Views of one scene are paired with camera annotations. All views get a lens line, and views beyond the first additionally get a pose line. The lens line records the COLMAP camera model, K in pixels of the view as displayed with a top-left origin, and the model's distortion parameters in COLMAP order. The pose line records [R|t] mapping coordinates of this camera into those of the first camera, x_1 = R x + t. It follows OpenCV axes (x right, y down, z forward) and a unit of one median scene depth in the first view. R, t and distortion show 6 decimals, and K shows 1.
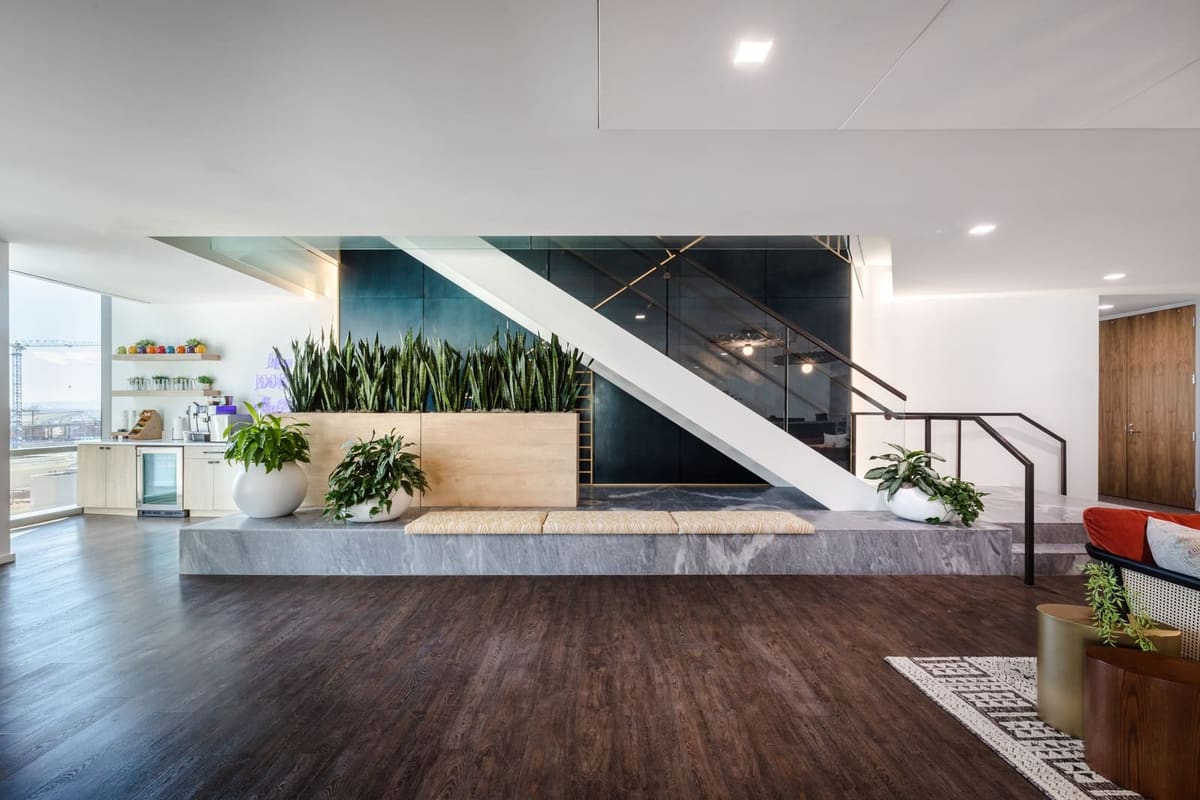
lens RADIAL K [[535.7, 0, 599.7], [0, 535.7, 408.0], [0, 0, 1]] dist [0.001420, 0.000173]
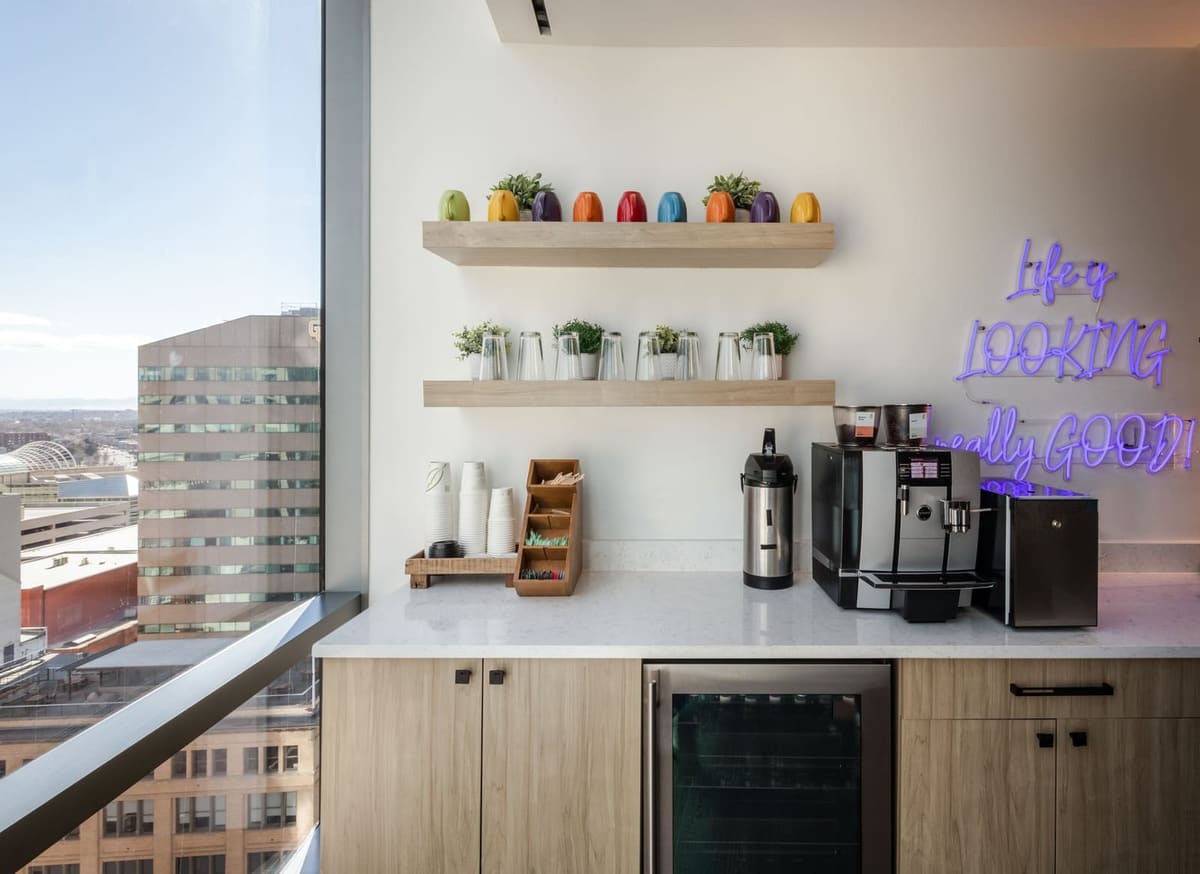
lens RADIAL K [[615.5, 0, 696.6], [0, 615.5, 414.2], [0, 0, 1]] dist [-0.006289, -0.001496]
pose [[0.995466, -0.002100, 0.095090, -1.227588], [0.000917, 0.999922, 0.012478, -0.032657], [-0.095109, -0.012335, 0.995390, 1.095370]]
